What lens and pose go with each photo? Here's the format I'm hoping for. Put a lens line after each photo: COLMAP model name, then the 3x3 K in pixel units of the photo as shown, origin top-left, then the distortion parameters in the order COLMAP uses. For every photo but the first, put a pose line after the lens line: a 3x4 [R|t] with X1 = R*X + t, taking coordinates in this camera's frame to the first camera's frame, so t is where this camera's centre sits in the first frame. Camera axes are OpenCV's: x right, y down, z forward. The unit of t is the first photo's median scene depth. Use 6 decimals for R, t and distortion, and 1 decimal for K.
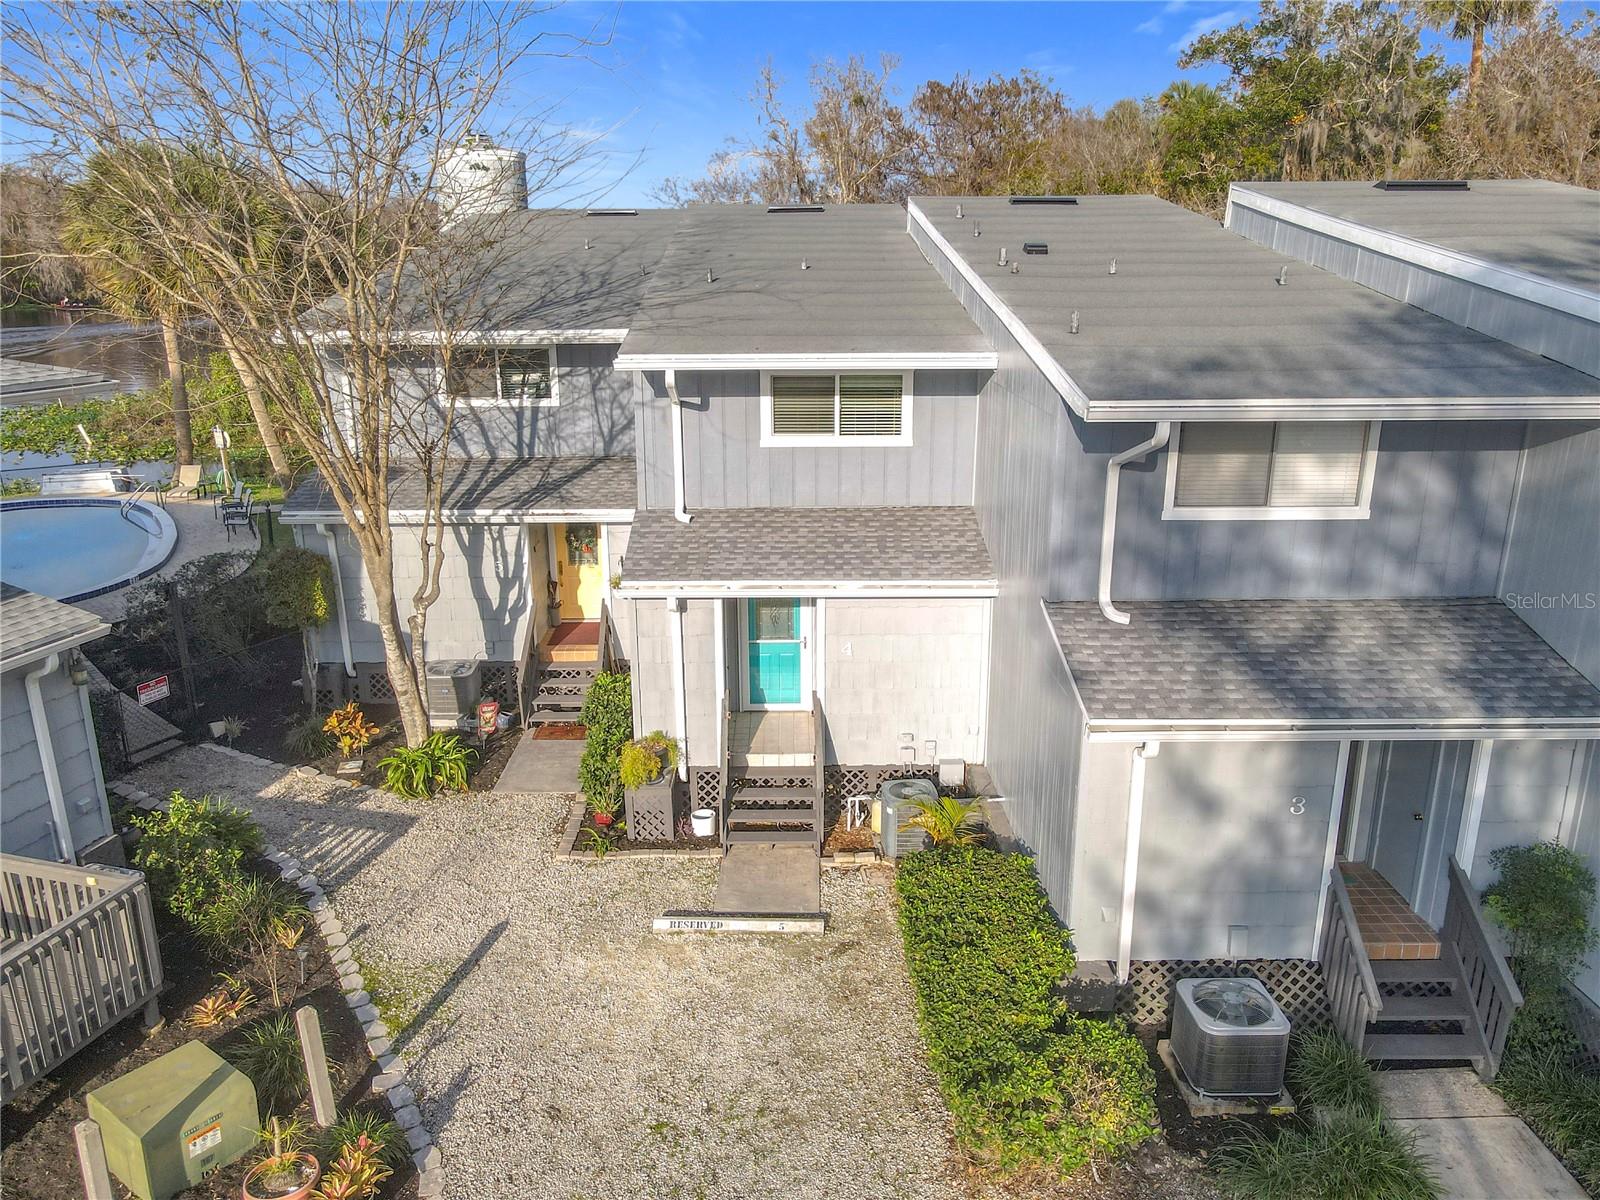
lens RADIAL K [[1203.0, 0, 812.7], [0, 1203.0, 600.0], [0, 0, 1]] dist [-0.003643, 0.057708]
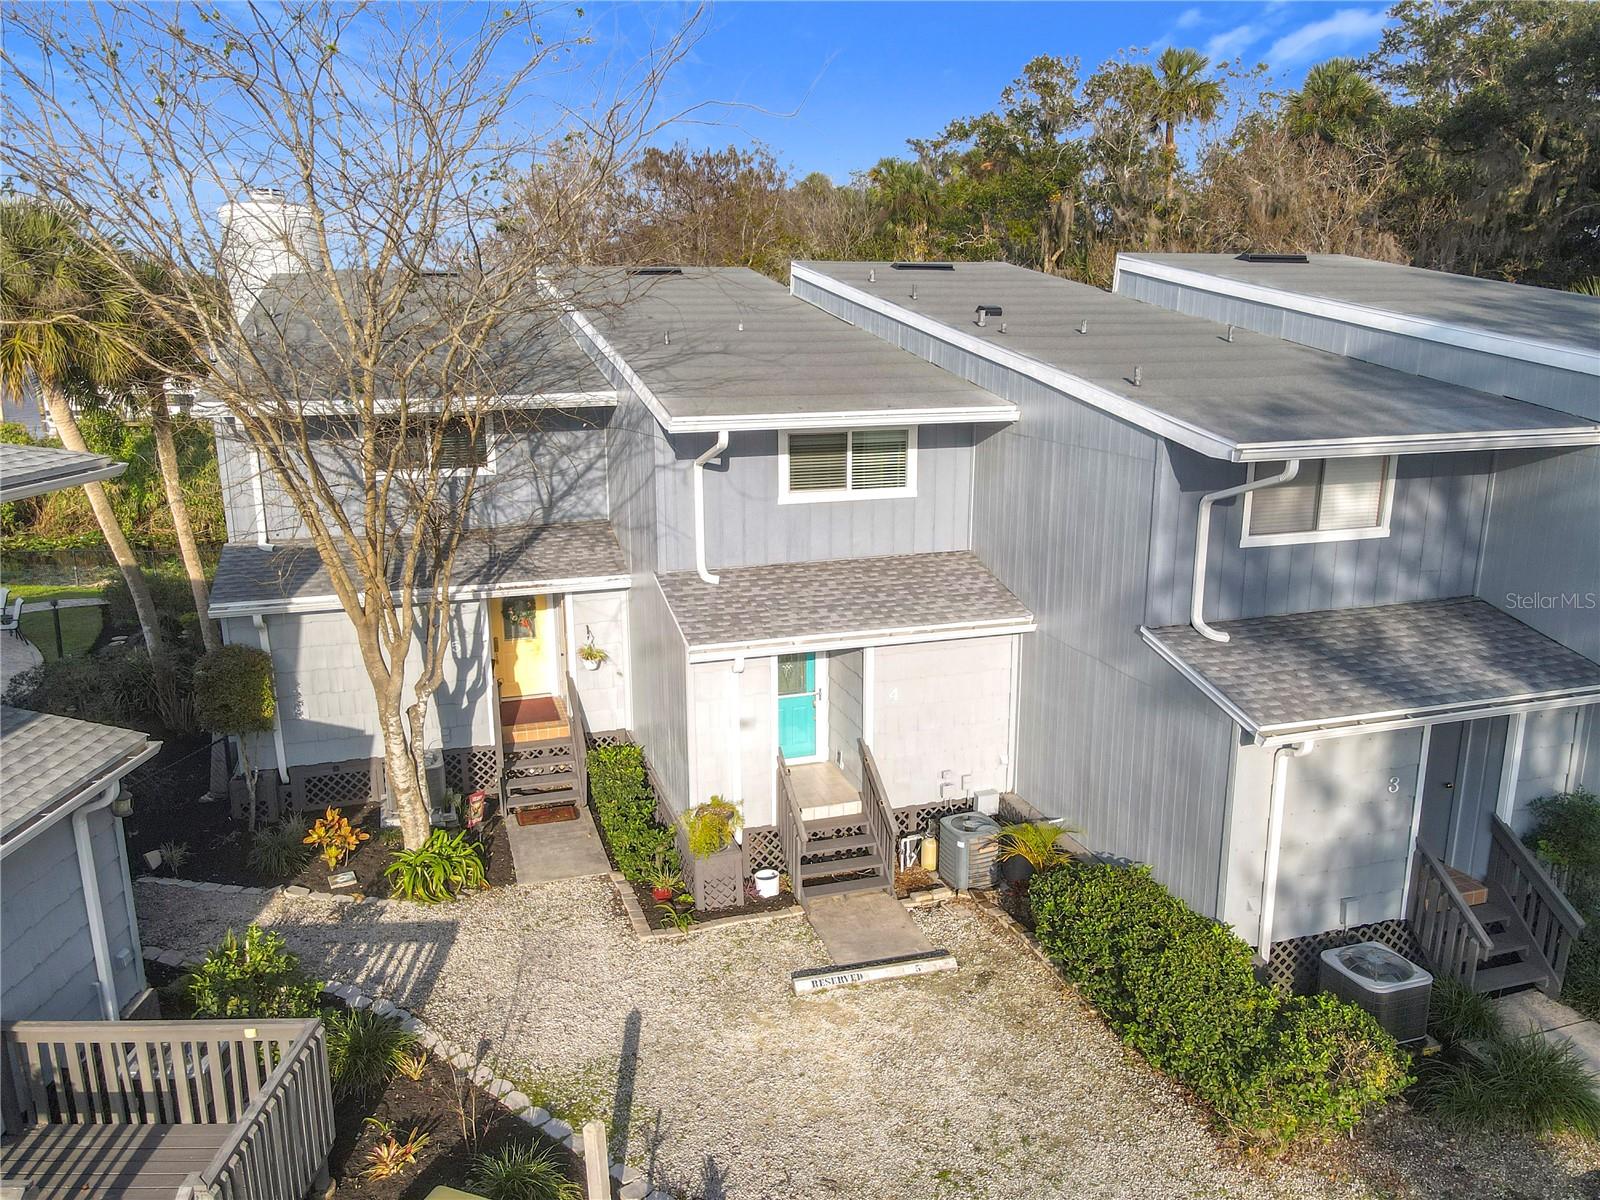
lens RADIAL K [[1203.0, 0, 812.7], [0, 1203.0, 600.0], [0, 0, 1]] dist [-0.003643, 0.057708]
pose [[0.955118, -0.071495, 0.287467, -0.329098], [0.085054, 0.995763, -0.034941, -0.009647], [-0.283751, 0.057823, 0.957153, 0.027711]]
